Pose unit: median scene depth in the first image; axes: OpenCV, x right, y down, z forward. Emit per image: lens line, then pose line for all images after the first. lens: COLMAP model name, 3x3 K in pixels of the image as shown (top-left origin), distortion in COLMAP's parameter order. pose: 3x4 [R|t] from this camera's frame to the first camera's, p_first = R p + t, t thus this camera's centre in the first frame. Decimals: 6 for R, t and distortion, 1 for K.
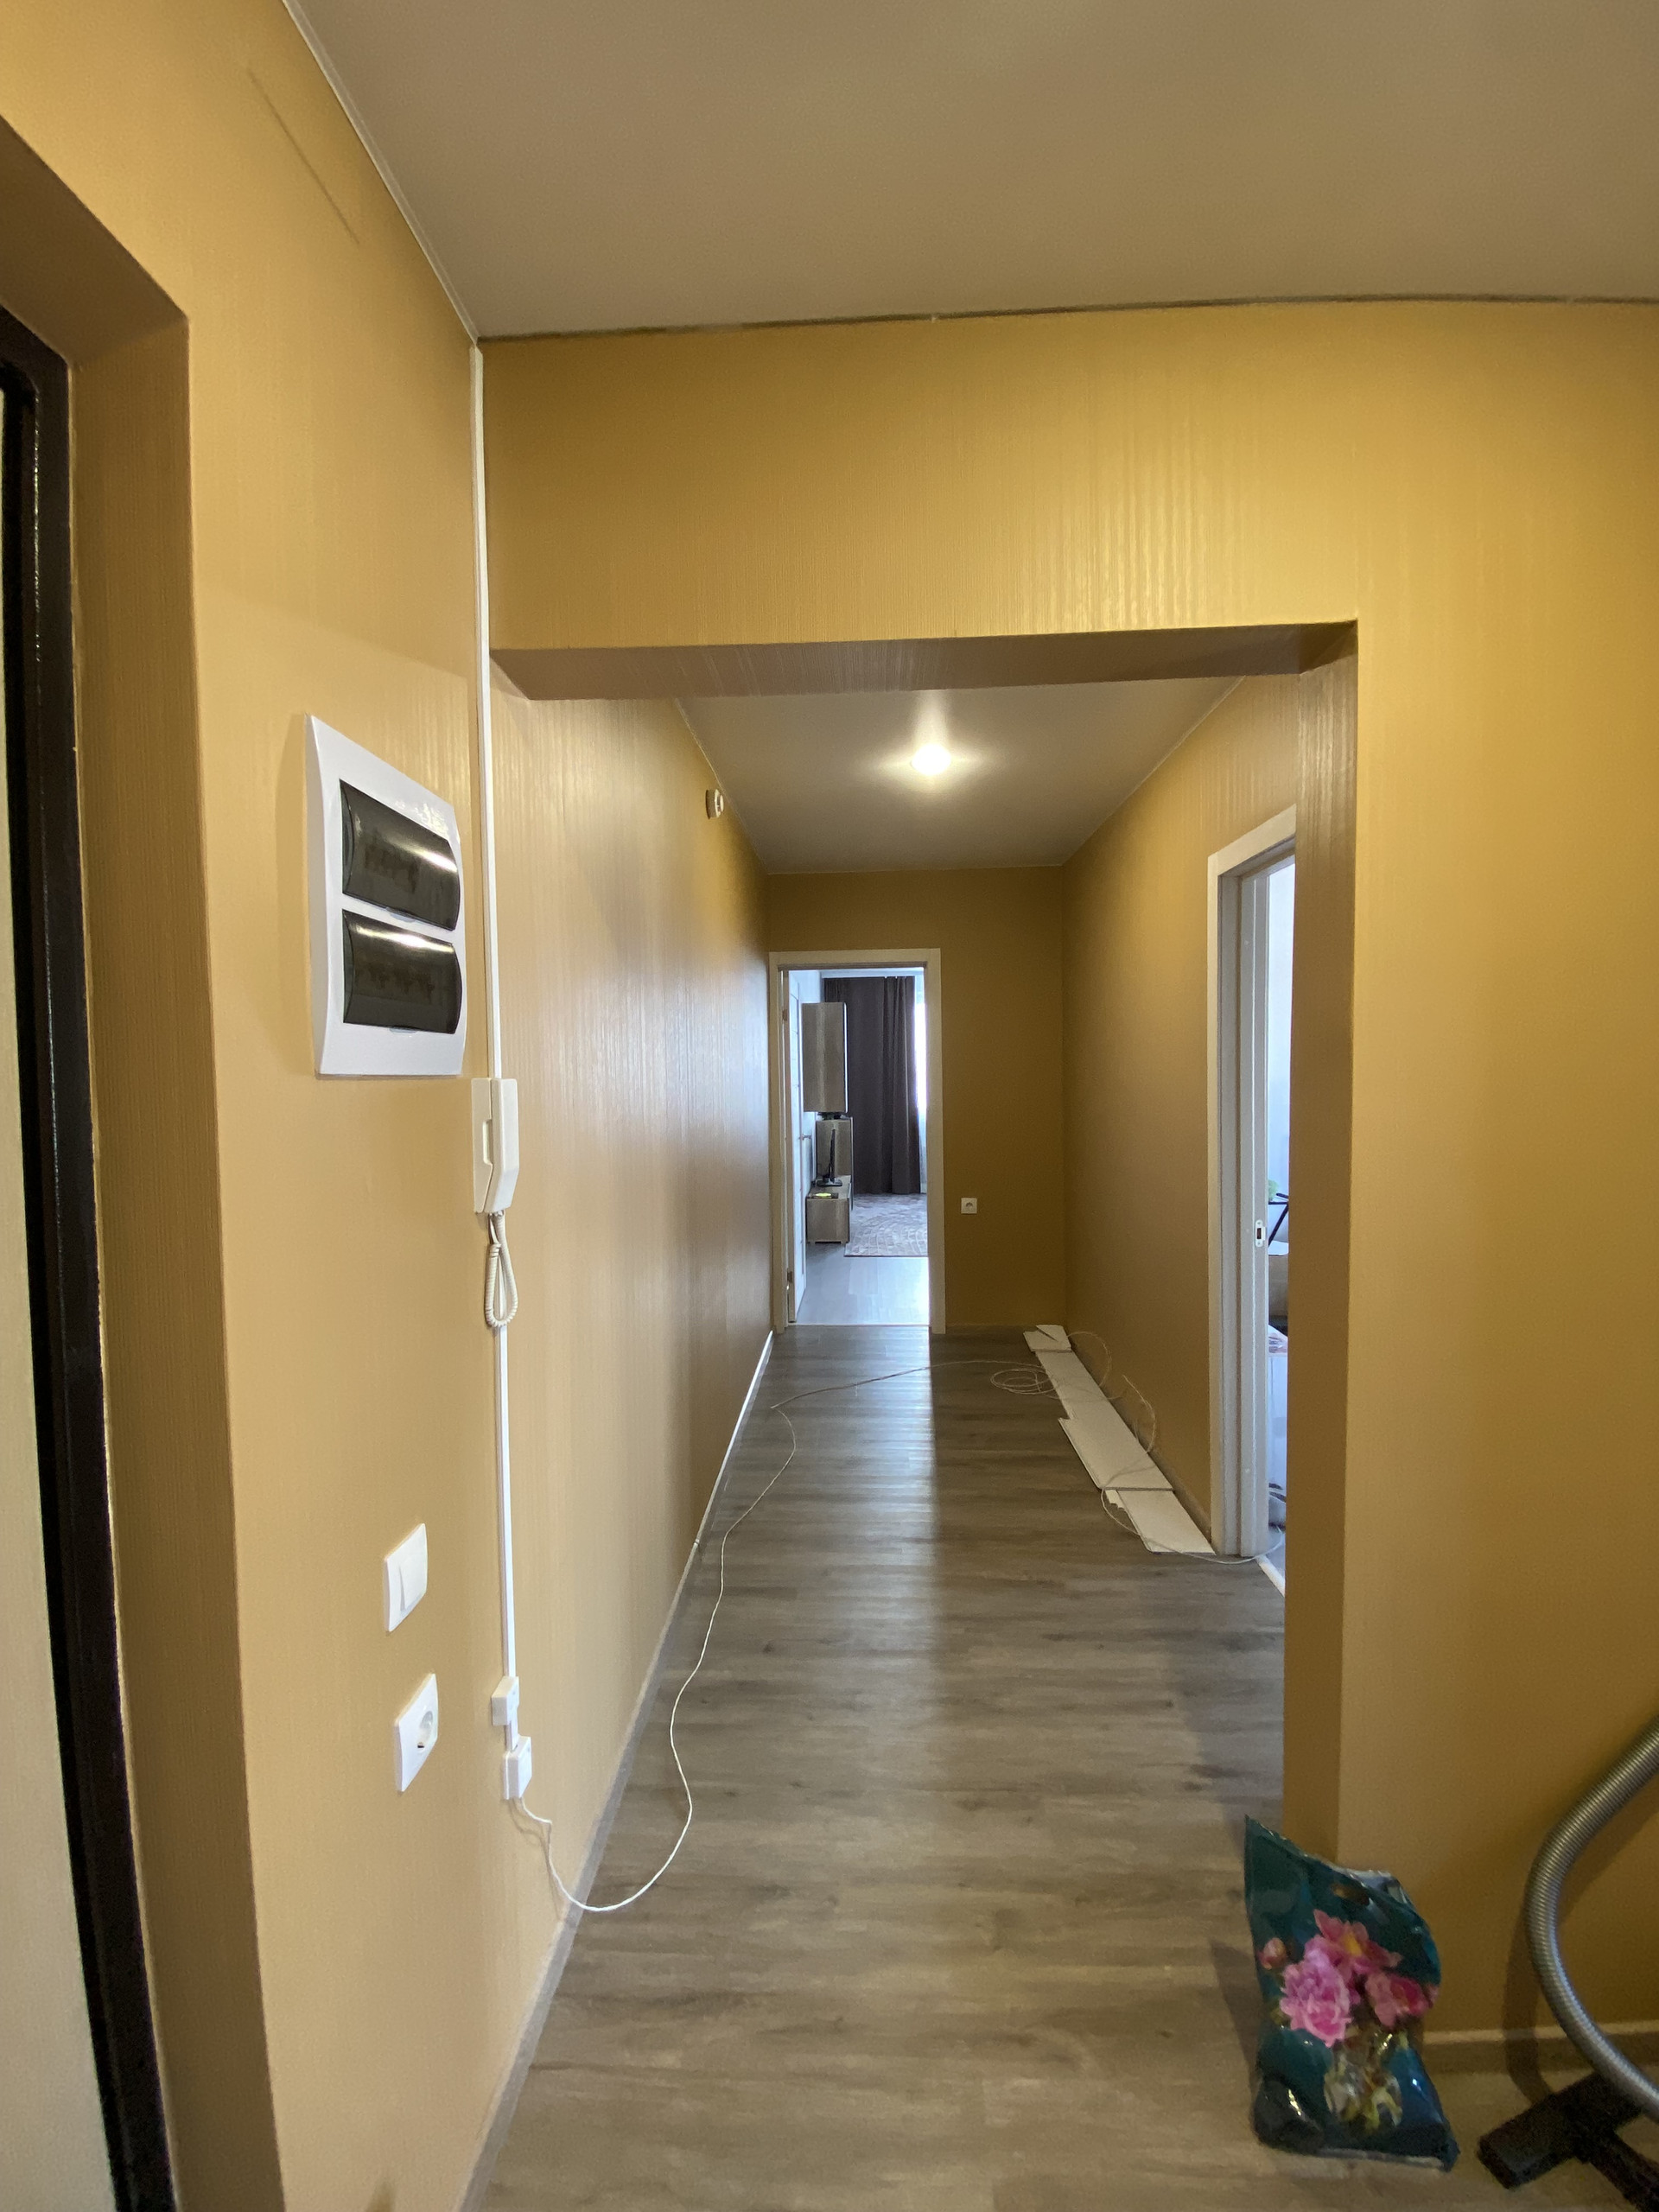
lens RADIAL K [[916.2, 0, 829.5], [0, 916.2, 1106.0], [0, 0, 1]] dist [-0.012981, -0.000185]
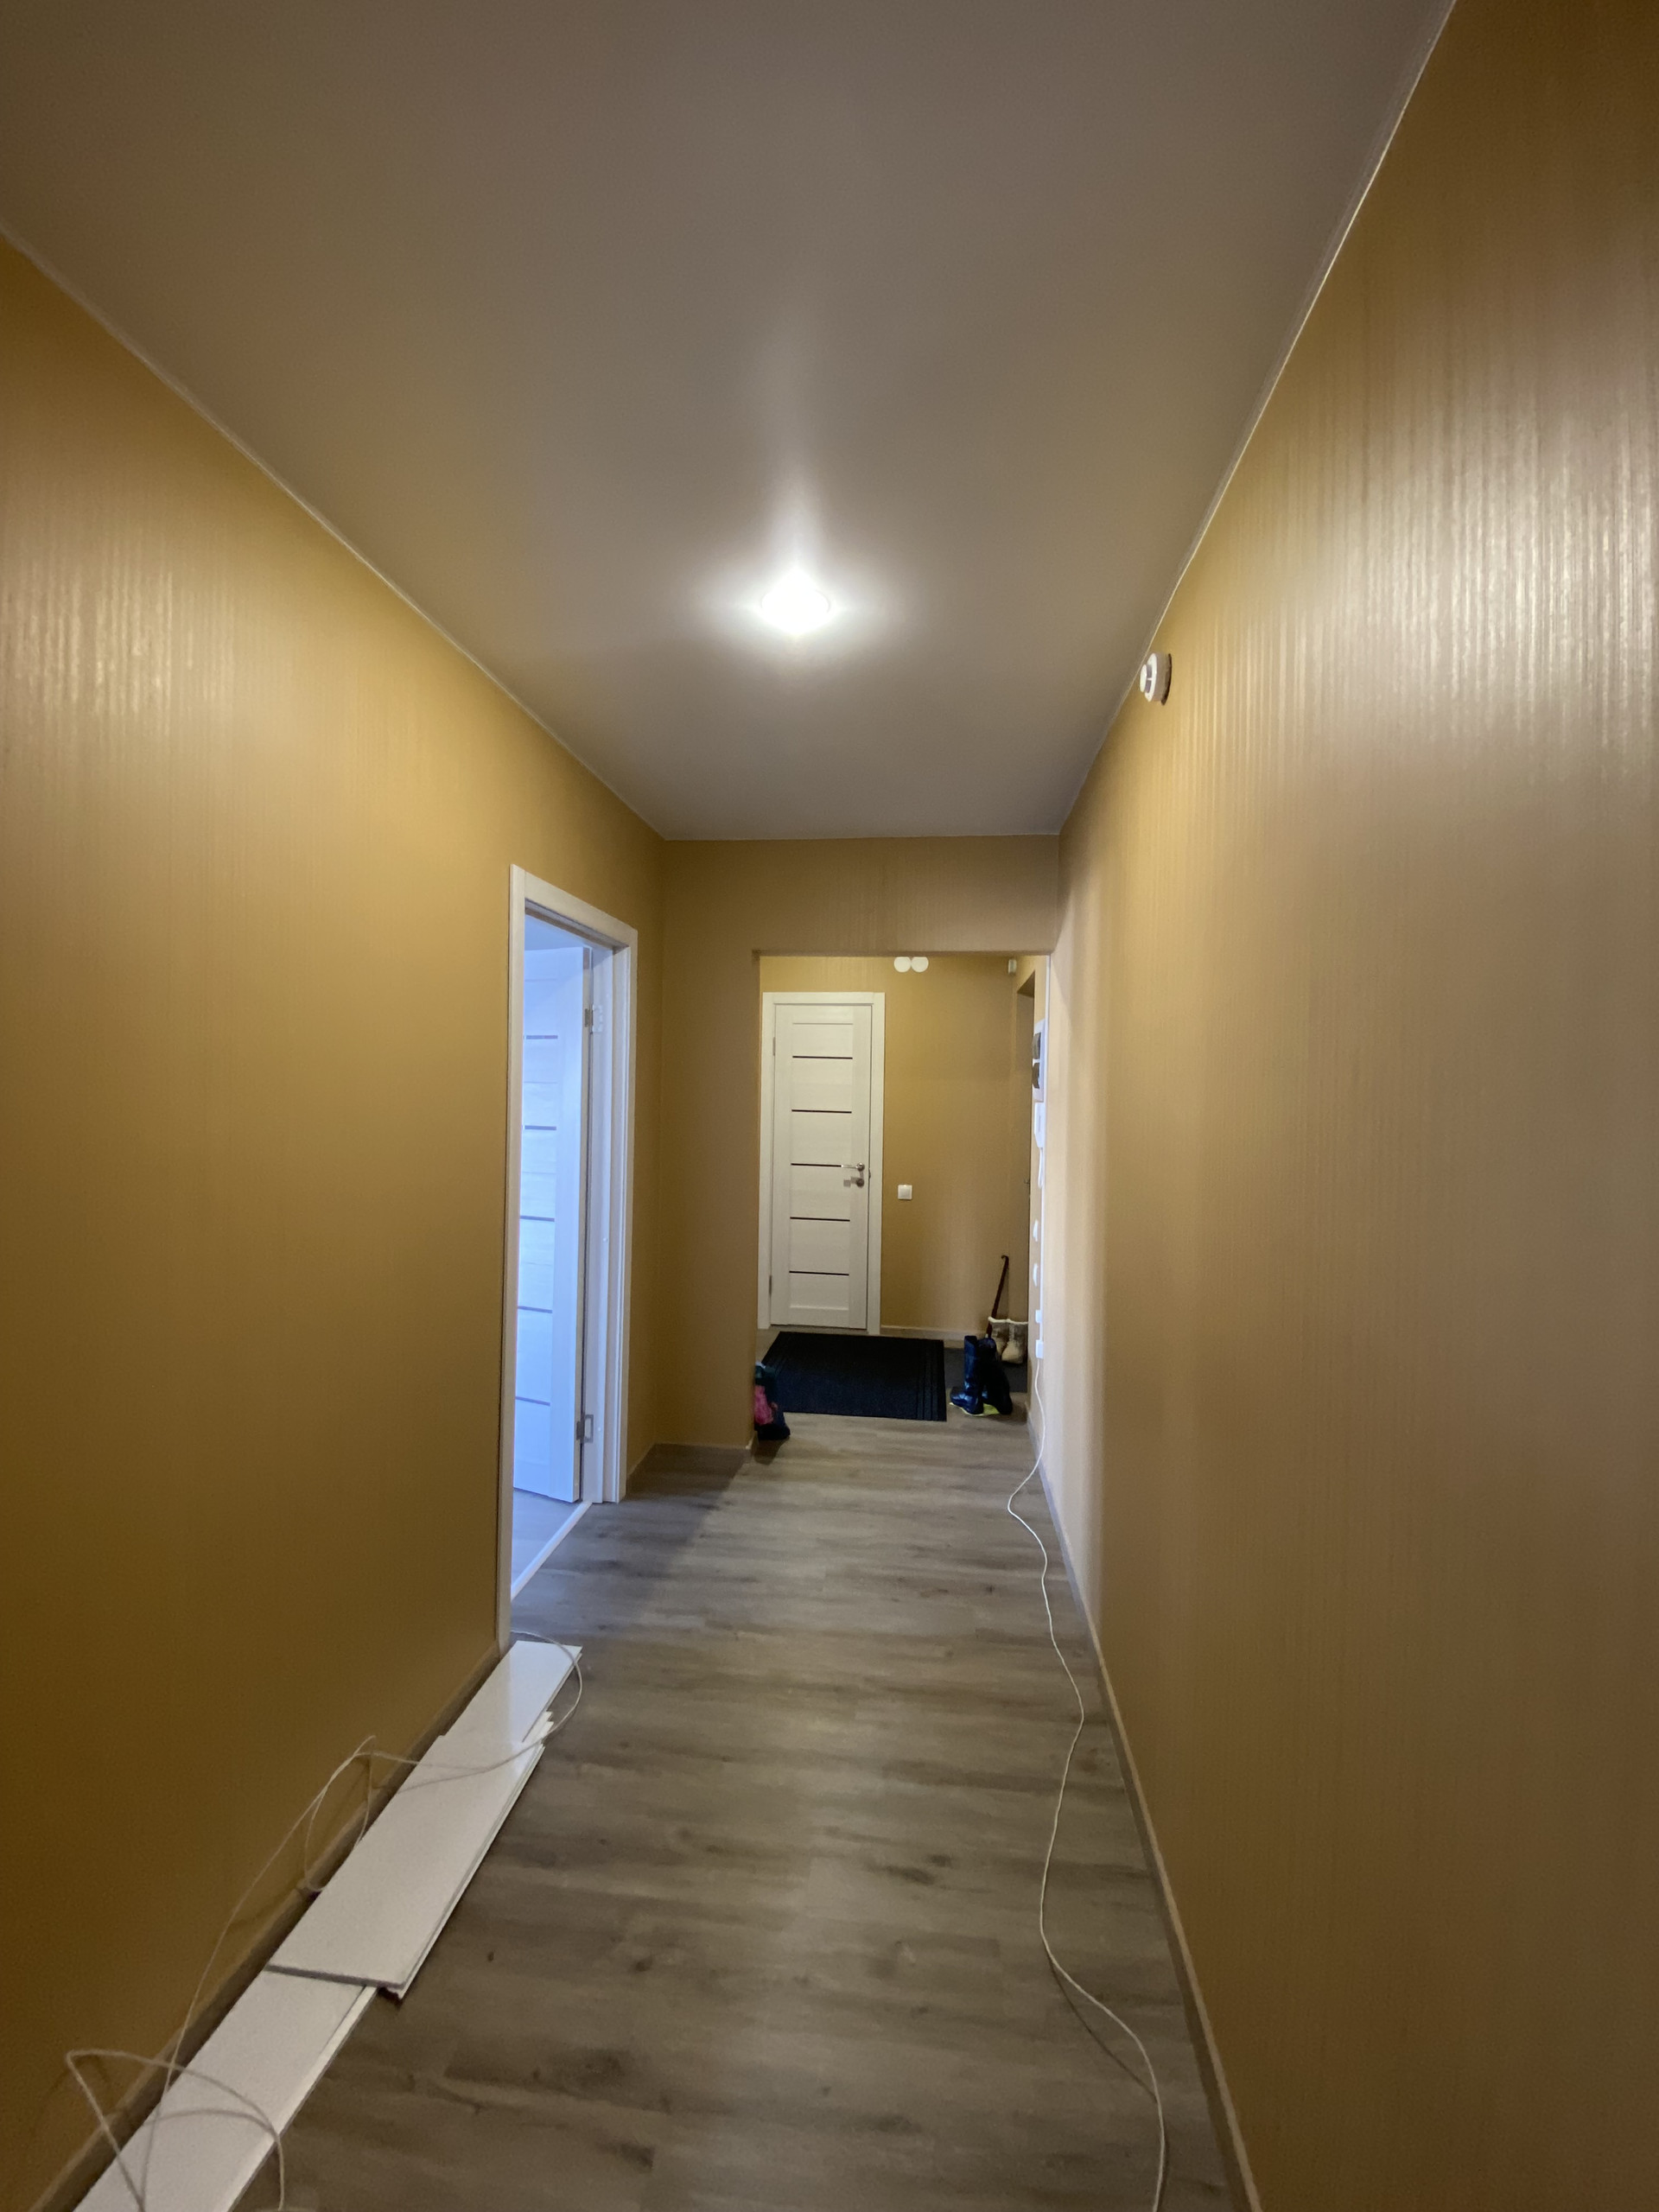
lens RADIAL K [[916.2, 0, 829.5], [0, 916.2, 1106.0], [0, 0, 1]] dist [-0.012981, -0.000185]
pose [[-0.997237, -0.004672, 0.074138, 0.059174], [0.000238, 0.997814, 0.066079, -0.125452], [-0.074285, 0.065915, -0.995056, 2.272867]]
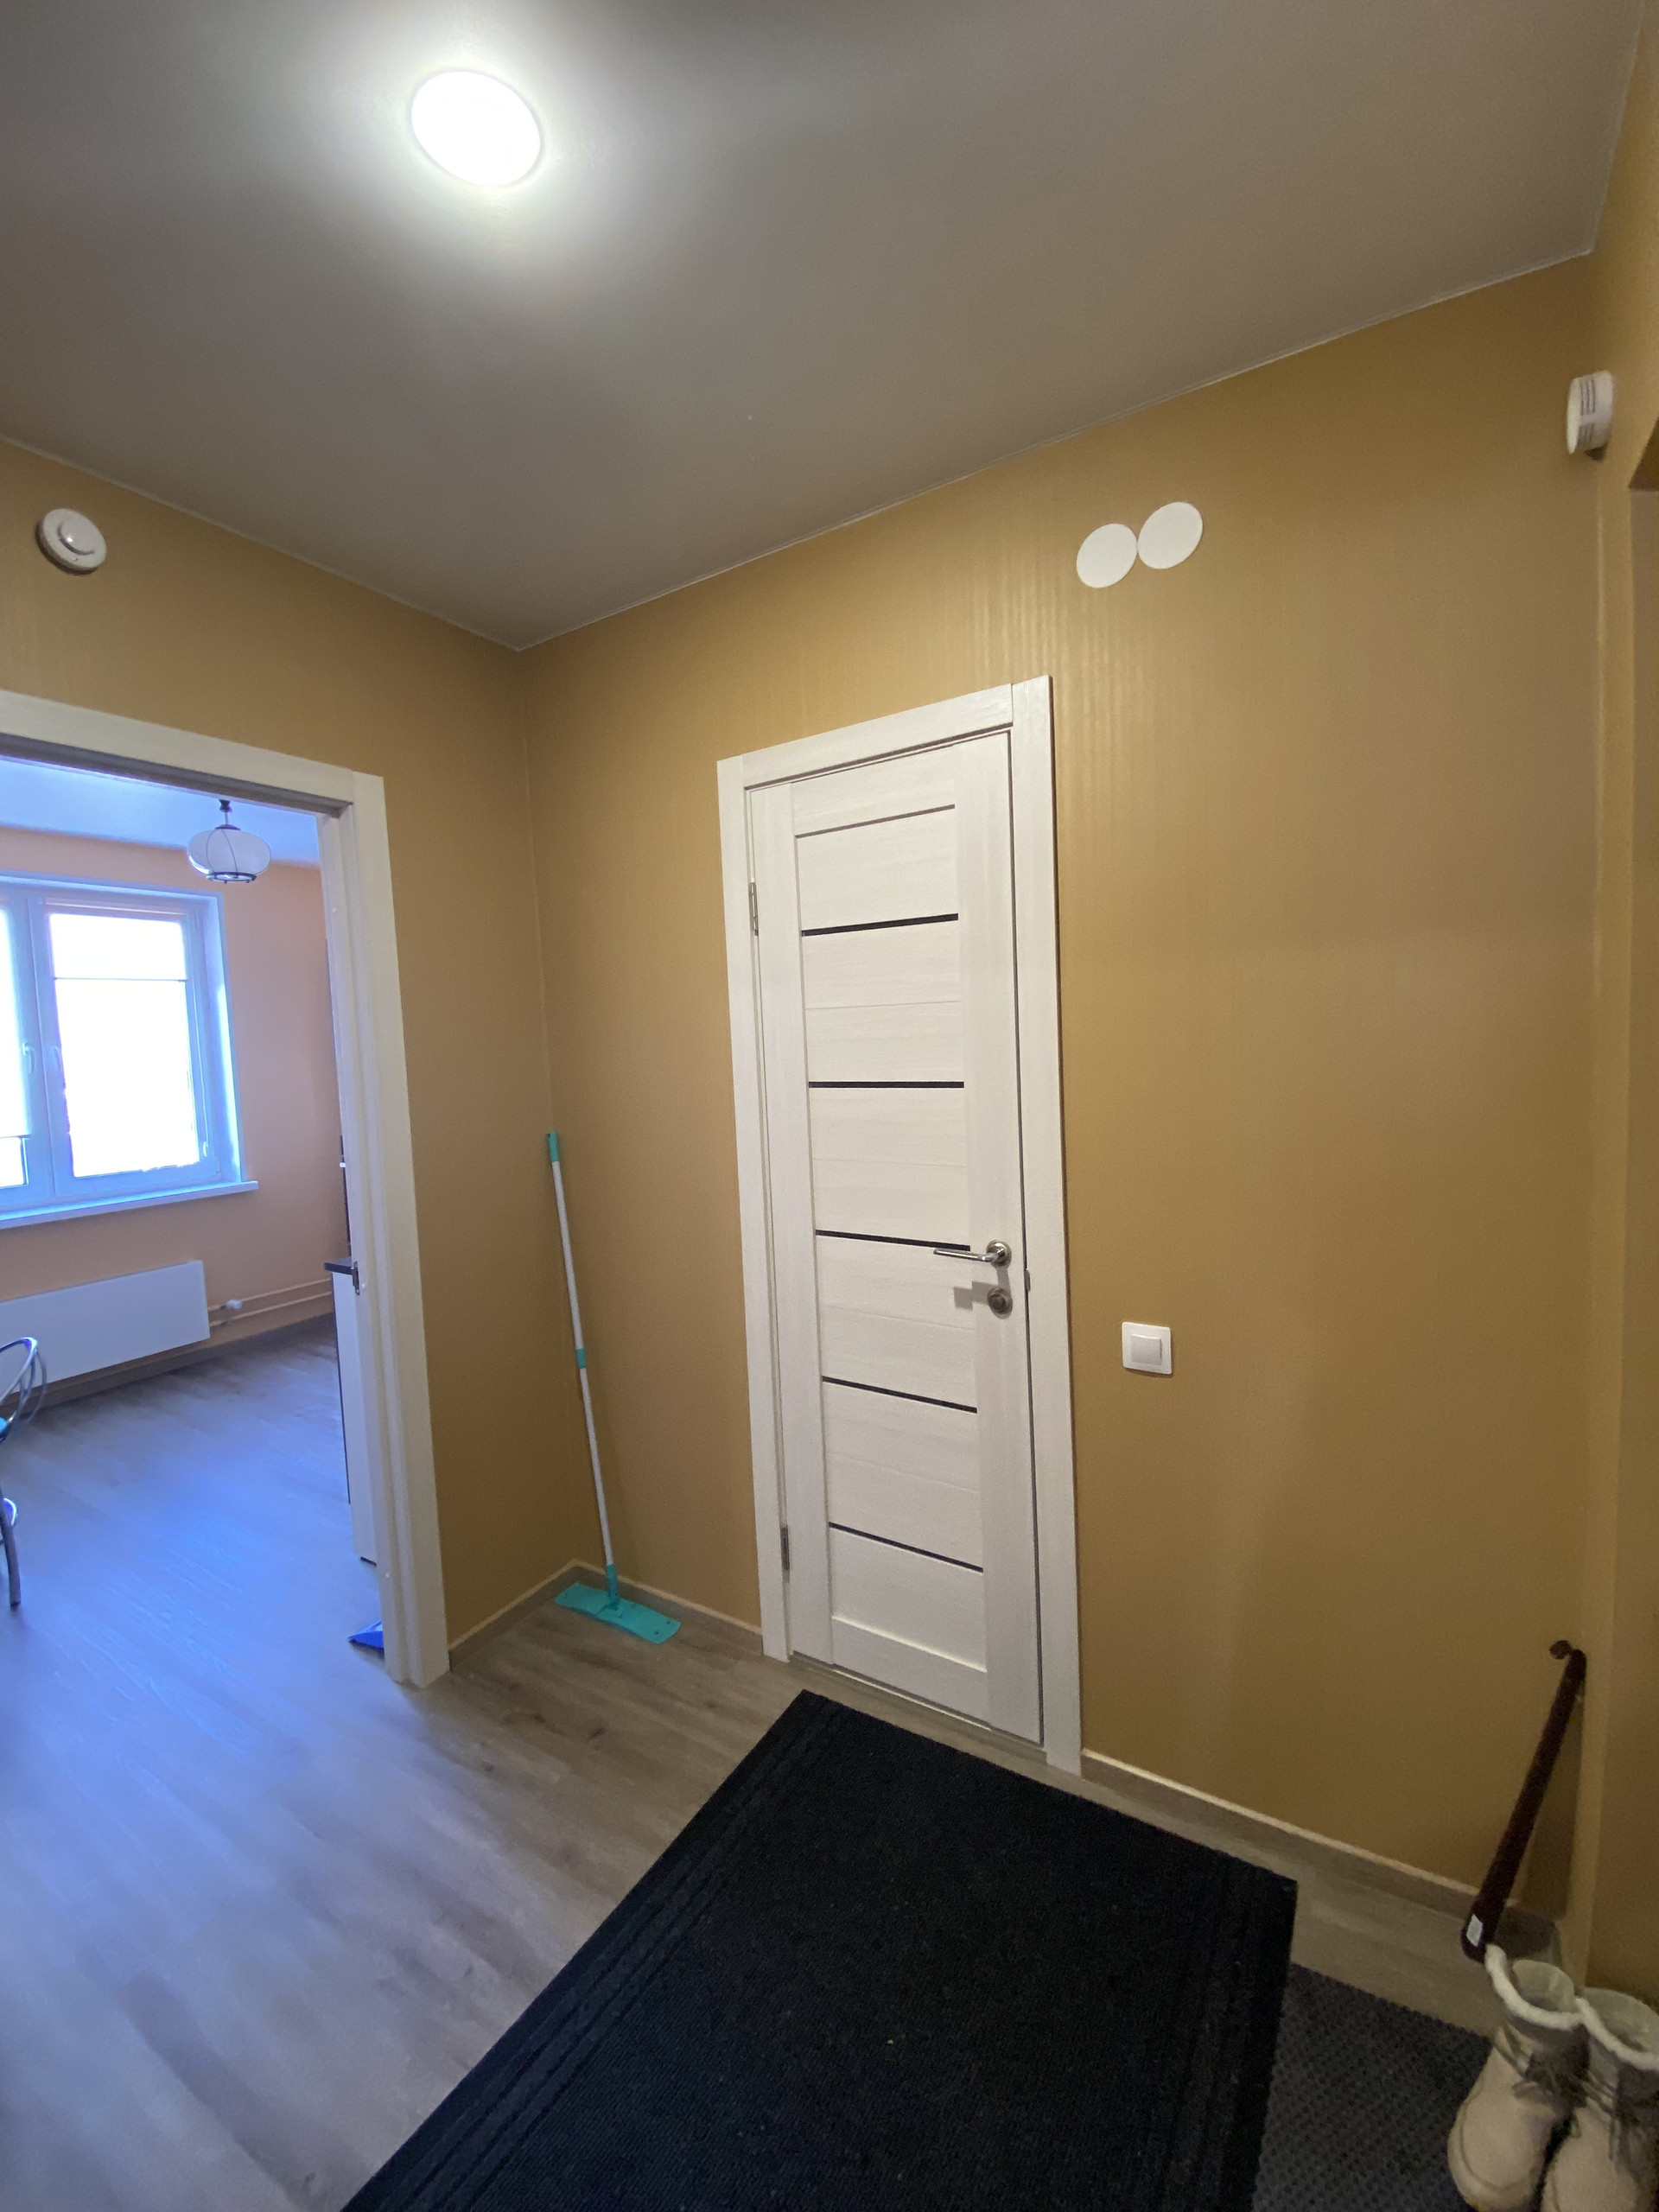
lens RADIAL K [[900.7, 0, 803.2], [0, 900.7, 1103.2], [0, 0, 1]] dist [-0.000165, -0.000068]
pose [[-0.871891, 0.020972, 0.489250, -0.077985], [0.076437, 0.992665, 0.093667, -0.011274], [-0.483697, 0.119065, -0.867099, 0.549575]]
